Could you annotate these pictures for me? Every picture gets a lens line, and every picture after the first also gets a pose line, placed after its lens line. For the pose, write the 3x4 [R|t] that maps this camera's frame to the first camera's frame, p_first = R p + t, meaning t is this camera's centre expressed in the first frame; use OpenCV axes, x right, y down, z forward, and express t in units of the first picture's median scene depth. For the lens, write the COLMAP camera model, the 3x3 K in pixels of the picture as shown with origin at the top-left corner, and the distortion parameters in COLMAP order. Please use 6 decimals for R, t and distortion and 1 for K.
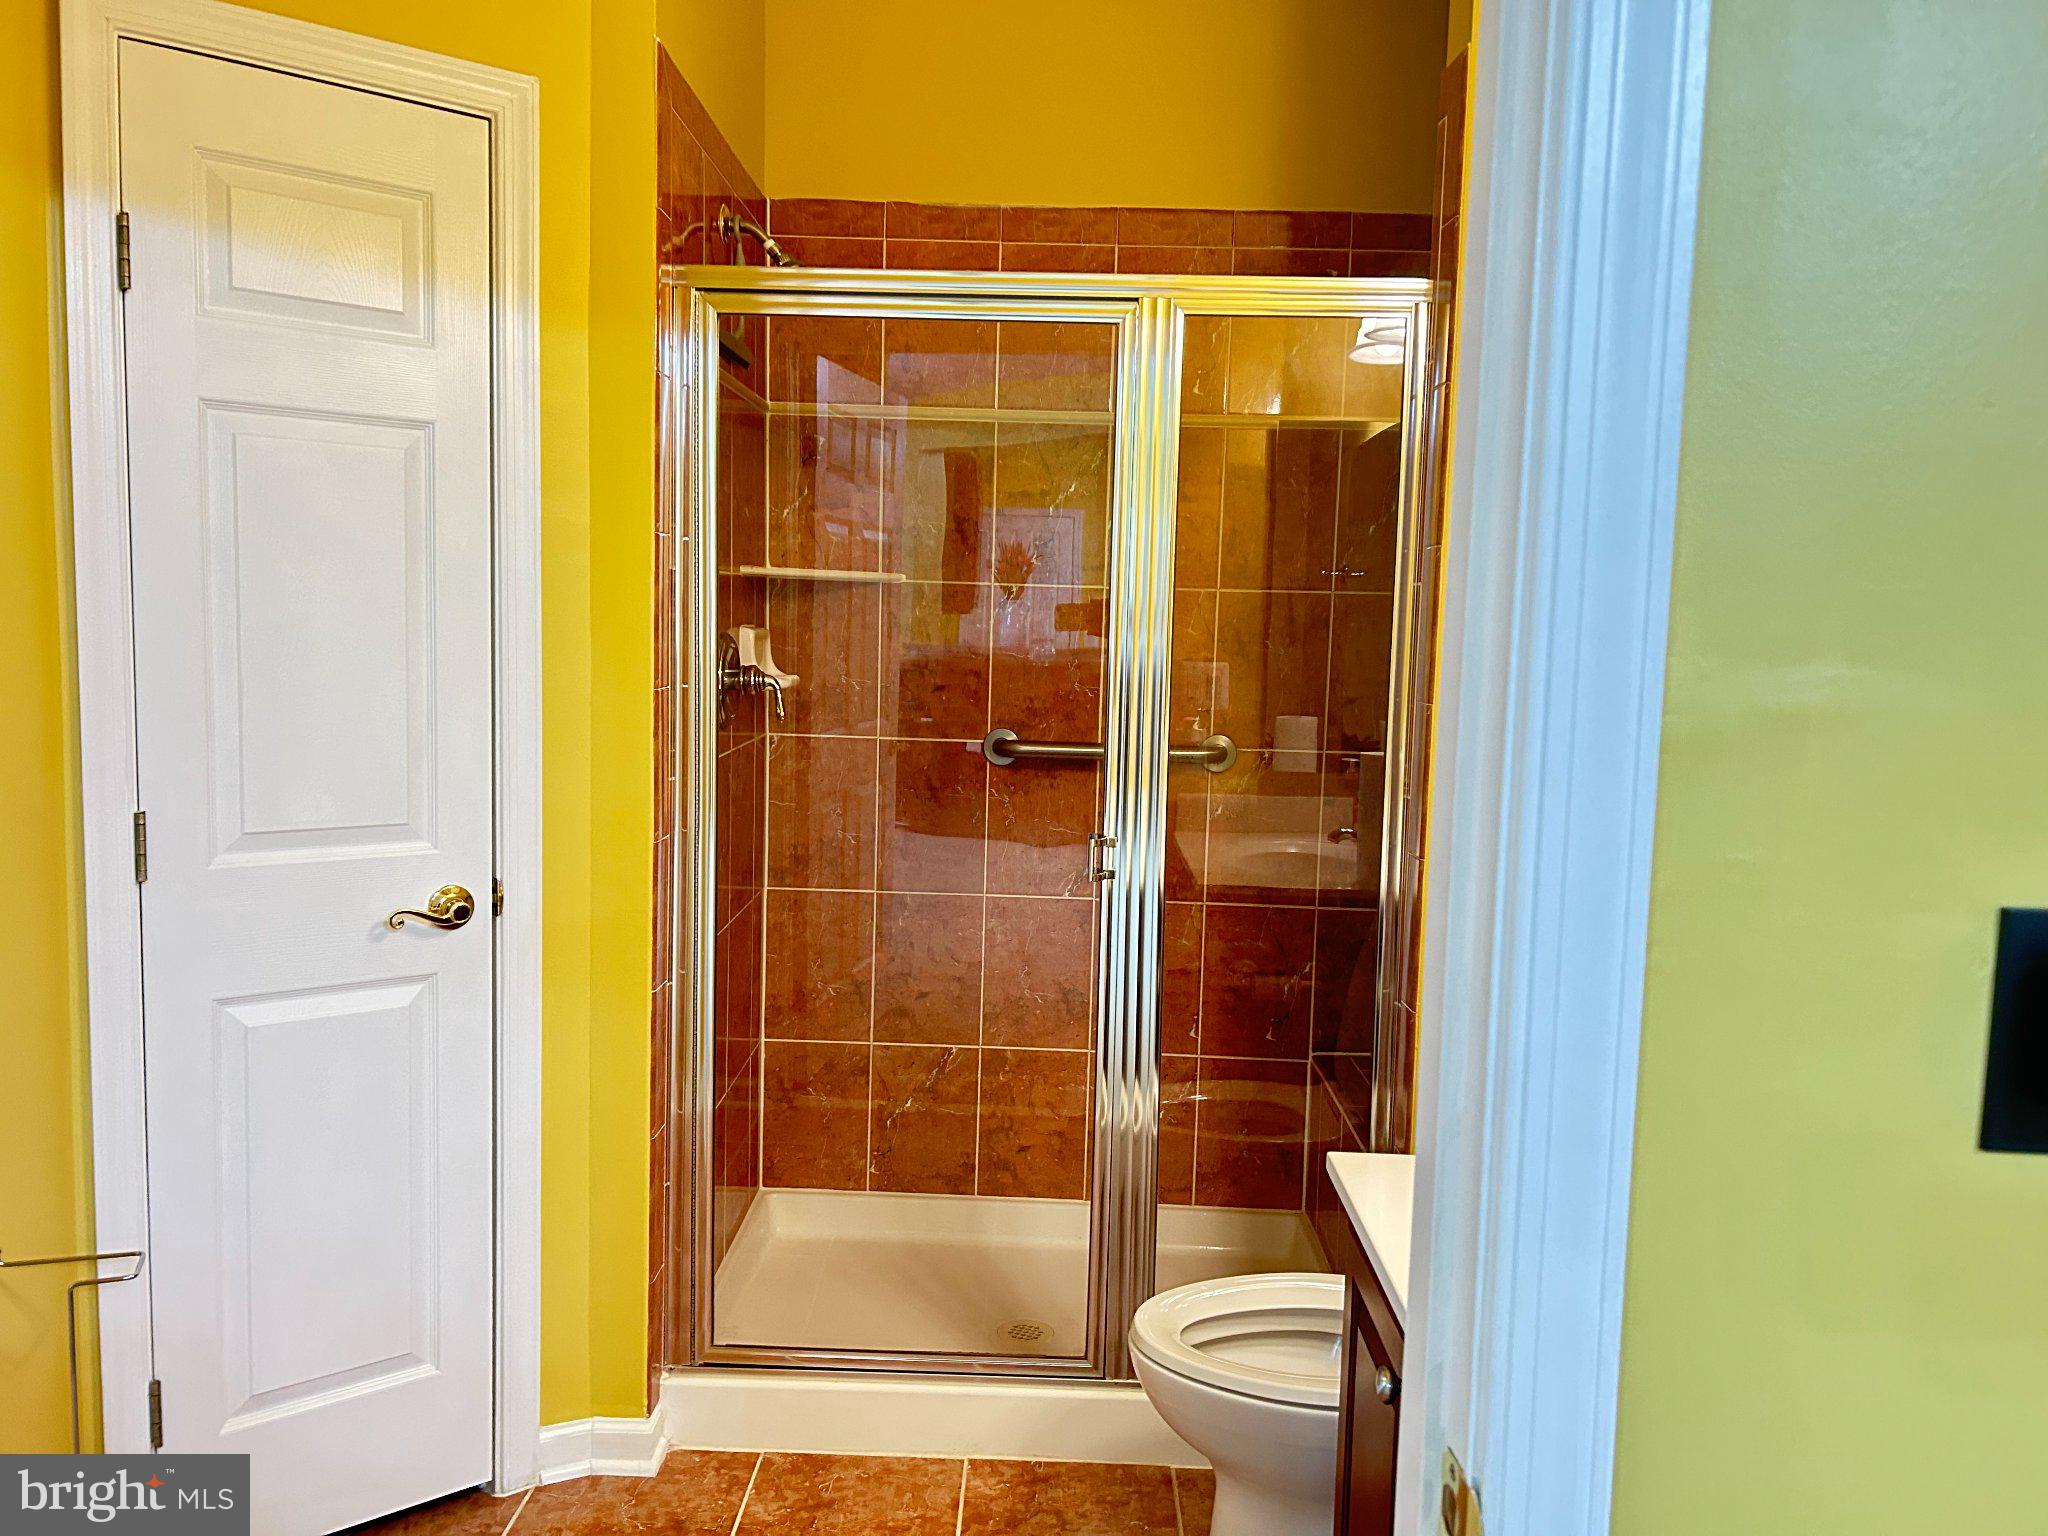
lens RADIAL K [[1530.7, 0, 1034.2], [0, 1530.7, 767.9], [0, 0, 1]] dist [0.056765, -0.070994]
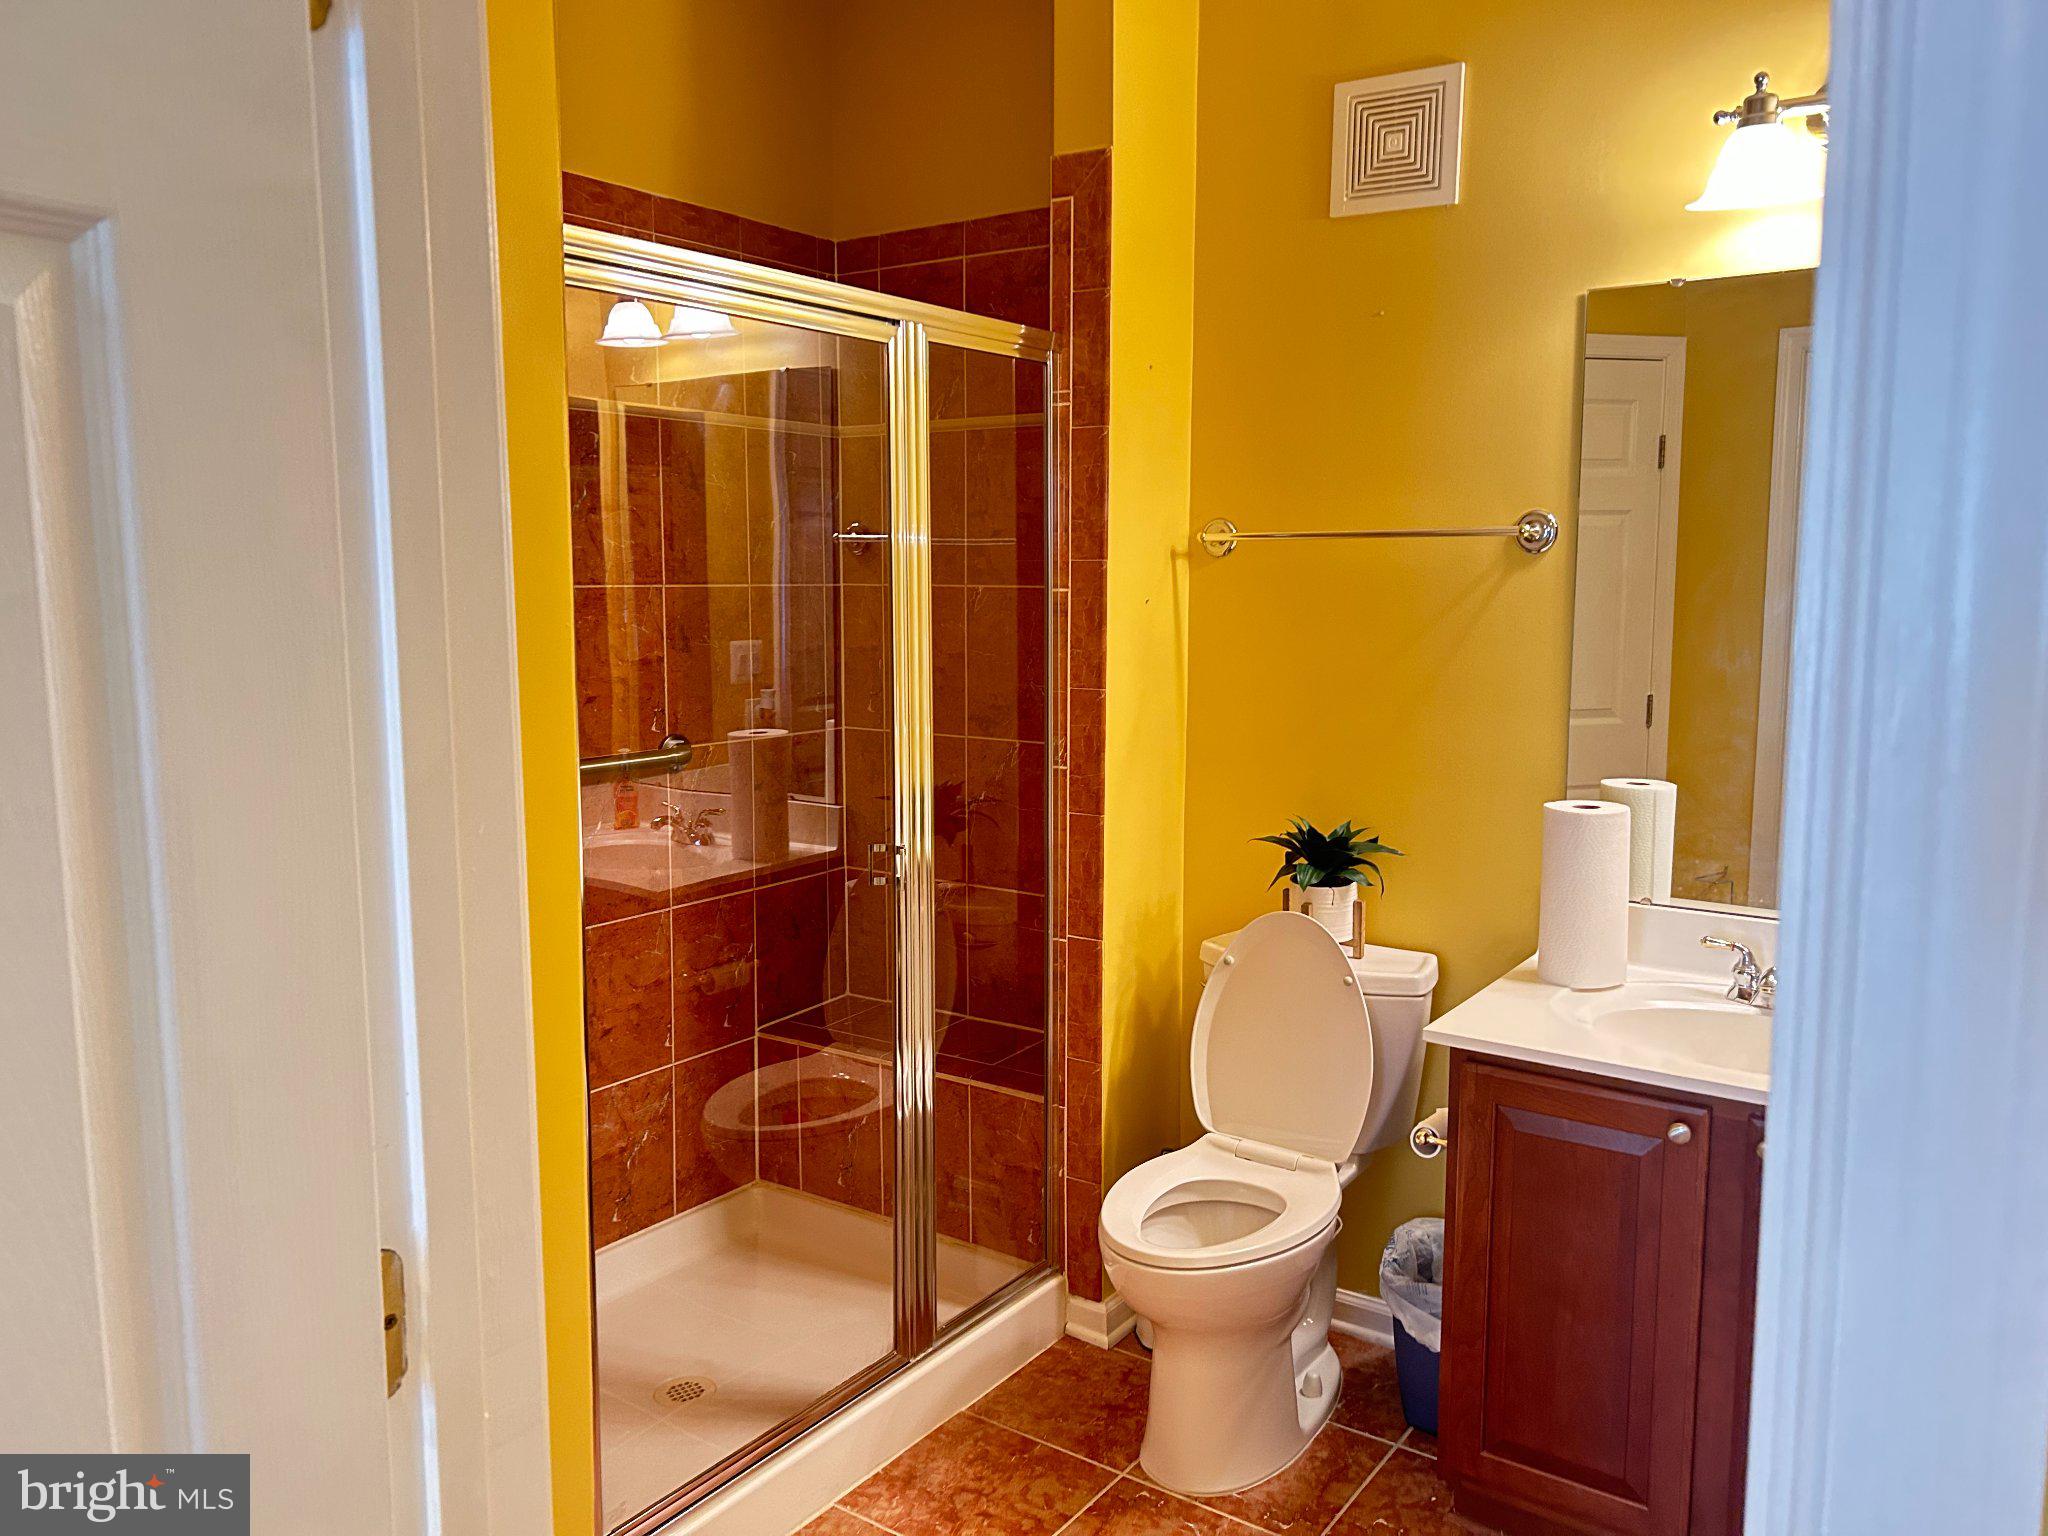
lens RADIAL K [[1530.7, 0, 1026.8], [0, 1530.7, 760.1], [0, 0, 1]] dist [0.056765, -0.070994]
pose [[0.560968, -0.128616, 0.817786, -0.707324], [0.093549, 0.991378, 0.091747, -0.094680], [-0.822535, 0.025036, 0.568163, 0.332671]]
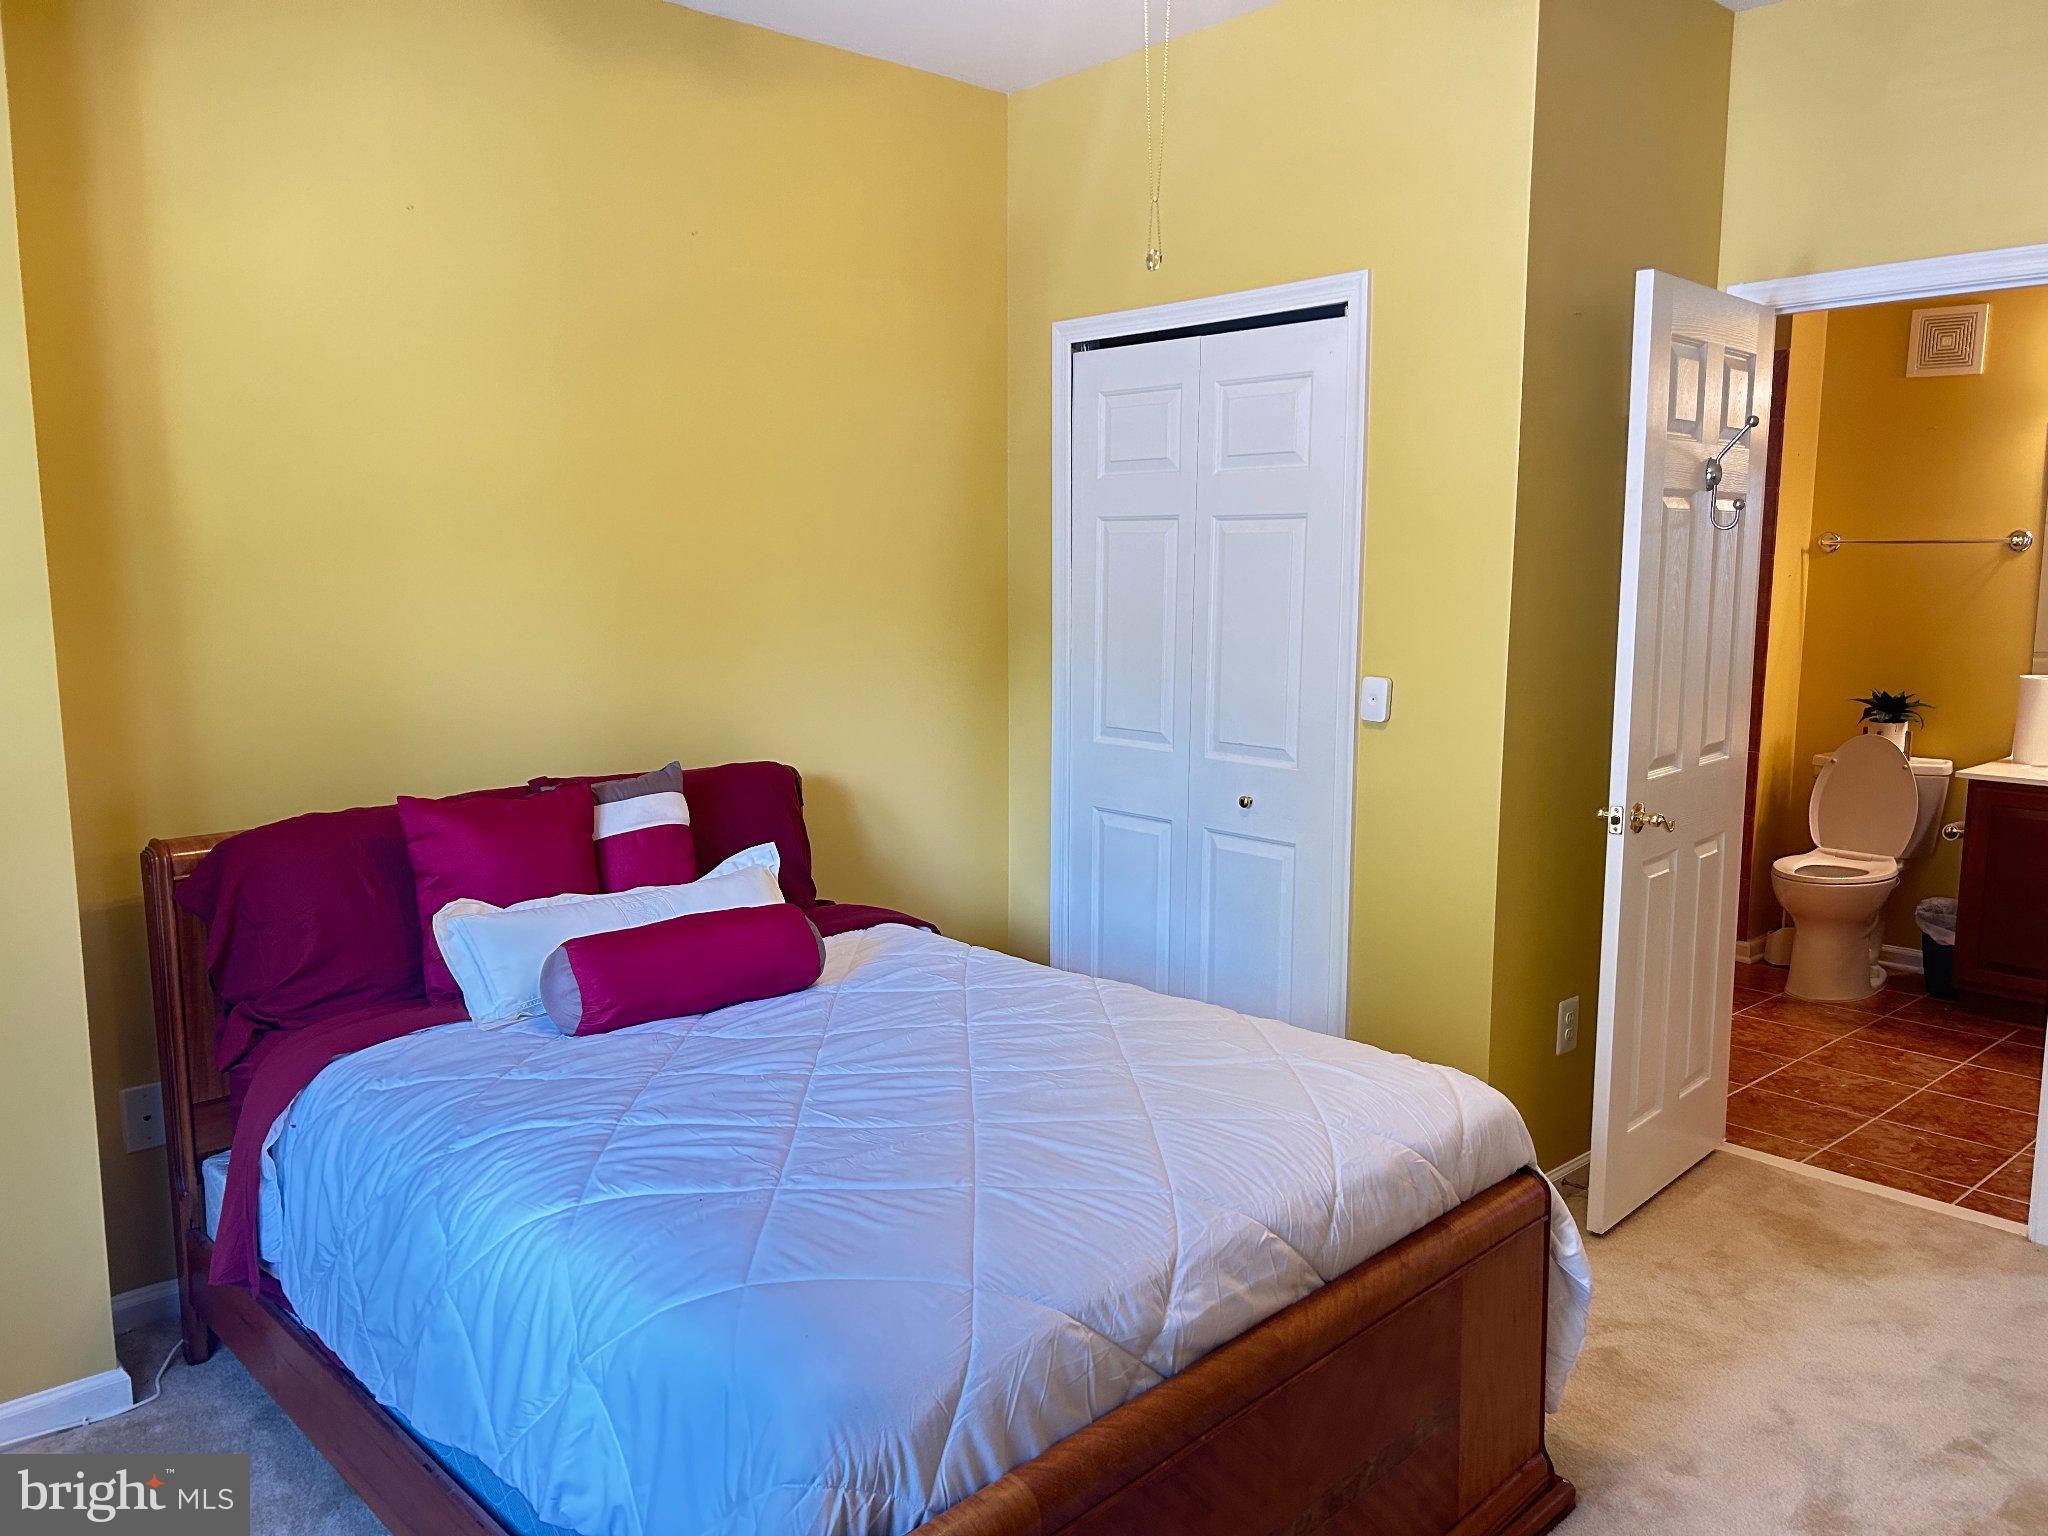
lens RADIAL K [[1530.7, 0, 1023.6], [0, 1530.7, 776.3], [0, 0, 1]] dist [0.056765, -0.070994]
pose [[0.735014, -0.120720, 0.667219, -1.864354], [0.083025, 0.992642, 0.088137, -0.099980], [-0.672950, -0.009386, 0.739629, 0.043980]]
